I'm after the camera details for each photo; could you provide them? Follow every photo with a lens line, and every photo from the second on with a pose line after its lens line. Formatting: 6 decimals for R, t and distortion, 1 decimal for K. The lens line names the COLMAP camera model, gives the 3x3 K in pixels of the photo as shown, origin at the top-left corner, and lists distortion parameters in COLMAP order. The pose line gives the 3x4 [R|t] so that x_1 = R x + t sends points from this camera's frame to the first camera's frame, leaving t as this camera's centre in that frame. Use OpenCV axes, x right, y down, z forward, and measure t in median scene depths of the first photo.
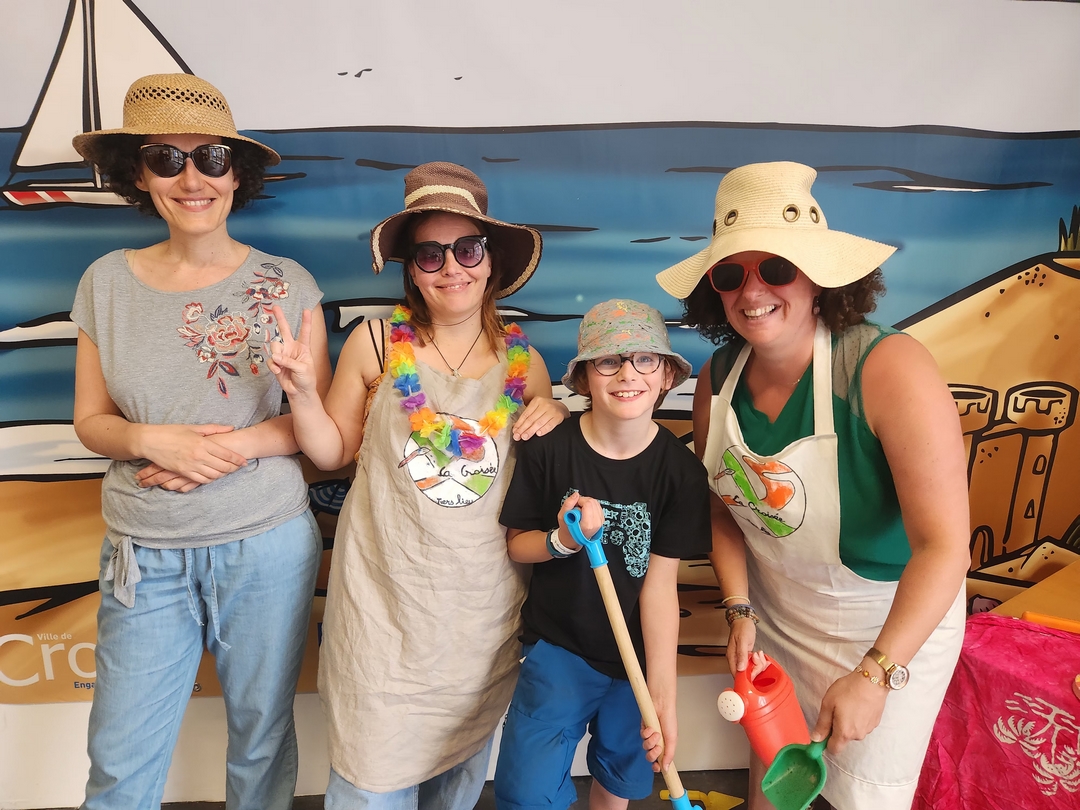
lens RADIAL K [[728.4, 0, 539.7], [0, 728.4, 405.2], [0, 0, 1]] dist [0.030005, -0.009406]
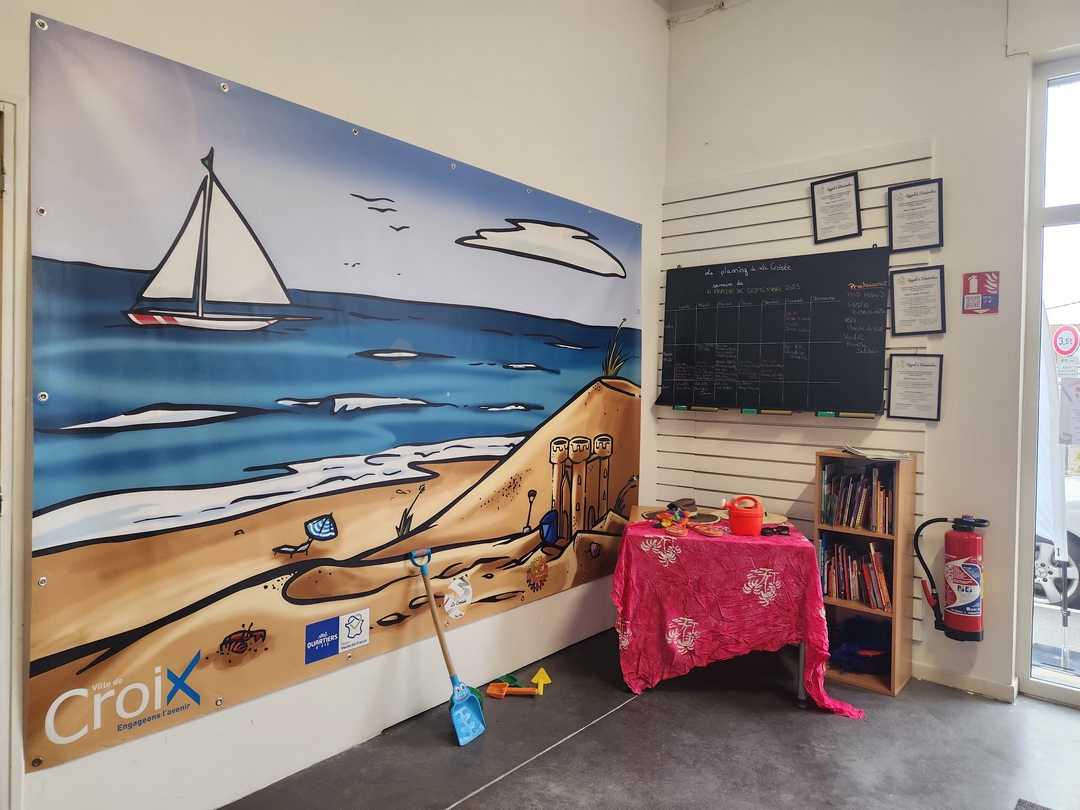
lens RADIAL K [[728.4, 0, 540.5], [0, 728.4, 402.5], [0, 0, 1]] dist [0.030005, -0.009406]
pose [[0.684220, -0.005767, 0.729253, -1.055039], [0.155880, 0.978015, -0.138520, 0.151509], [-0.712422, 0.208454, 0.670076, -0.351732]]
